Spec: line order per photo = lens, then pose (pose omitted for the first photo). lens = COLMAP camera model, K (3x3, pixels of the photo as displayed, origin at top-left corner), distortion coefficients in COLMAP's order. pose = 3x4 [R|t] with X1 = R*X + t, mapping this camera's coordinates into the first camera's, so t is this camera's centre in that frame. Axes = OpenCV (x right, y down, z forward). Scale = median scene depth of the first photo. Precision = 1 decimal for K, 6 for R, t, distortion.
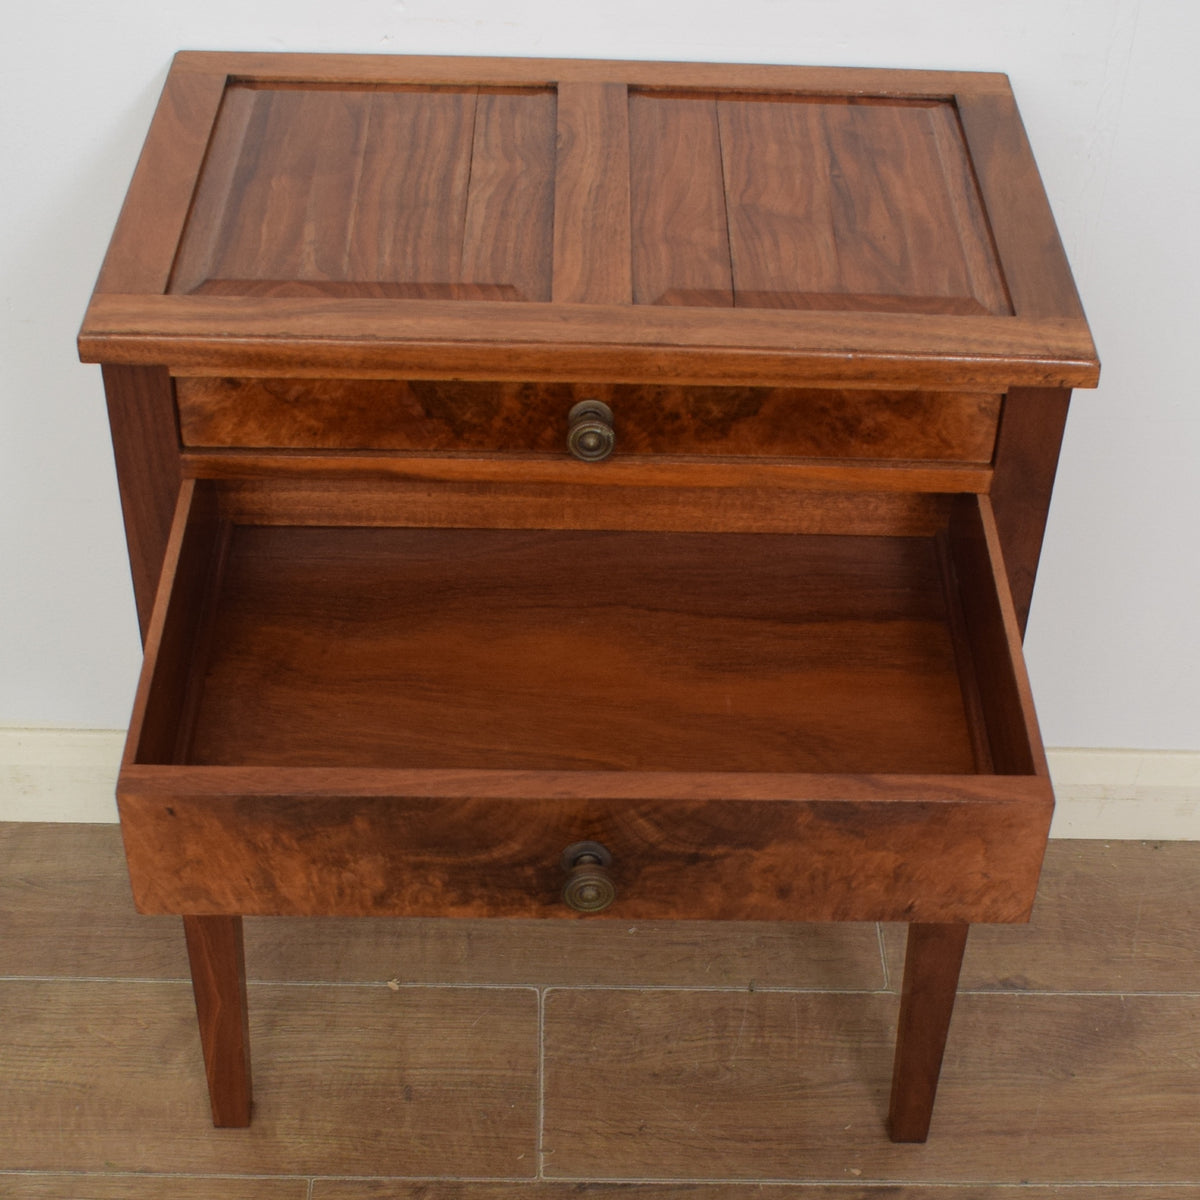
lens RADIAL K [[2231.5, 0, 629.5], [0, 2231.5, 821.5], [0, 0, 1]] dist [-0.083222, -0.036396]
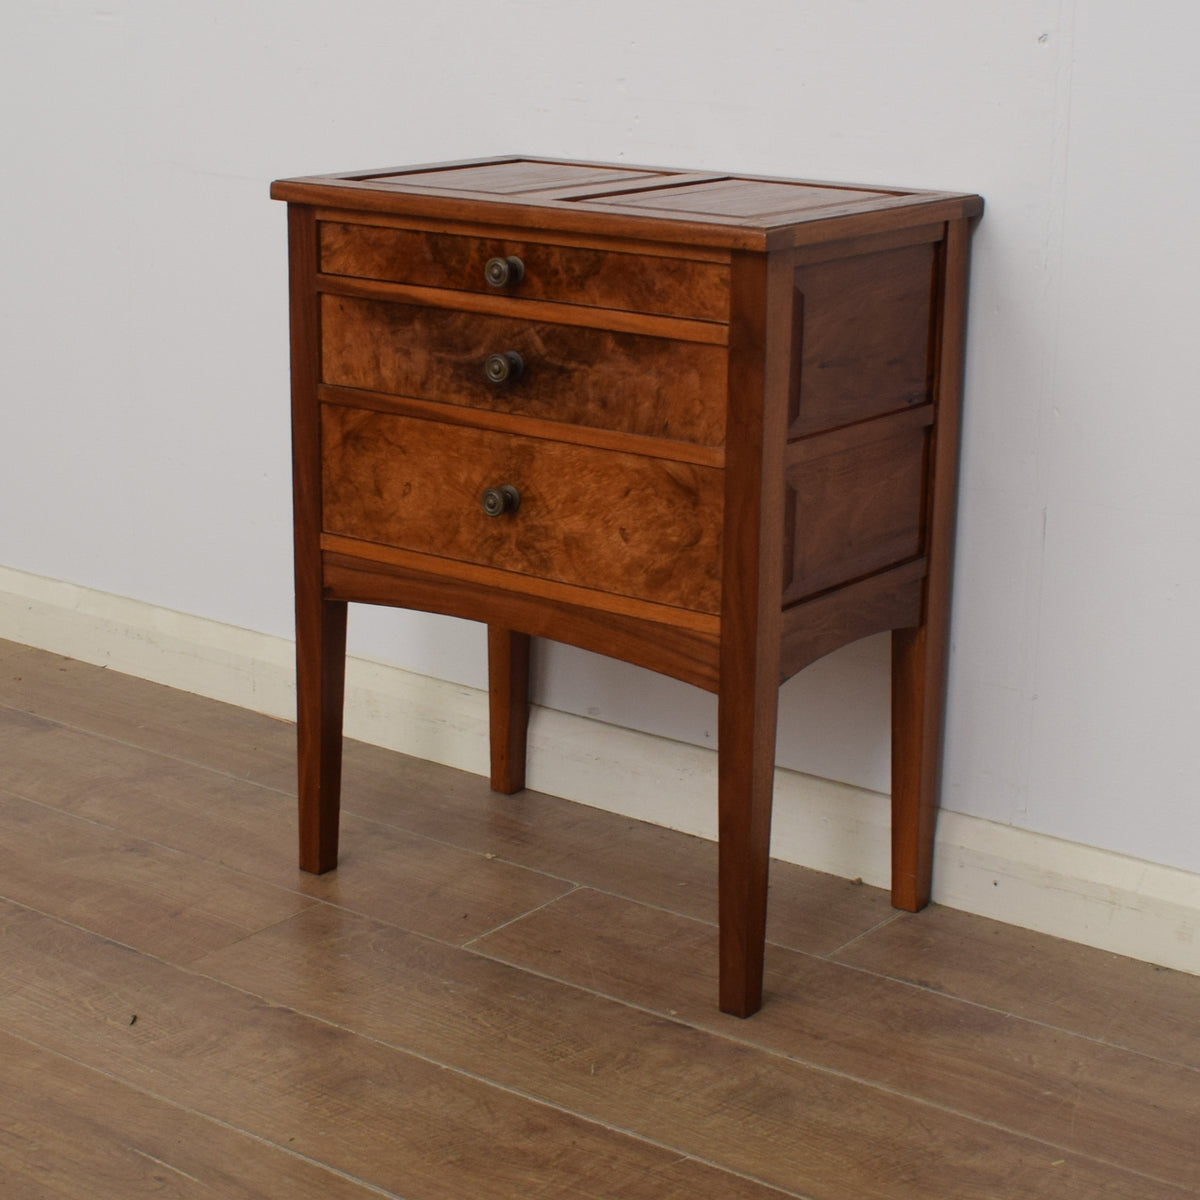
lens RADIAL K [[2450.8, 0, 560.1], [0, 2450.8, 508.1], [0, 0, 1]] dist [-0.068214, -0.108659]
pose [[0.782840, 0.118903, -0.610757, 0.946469], [-0.413156, 0.833285, -0.367339, 0.506299], [0.465258, 0.539905, 0.701454, -0.089652]]
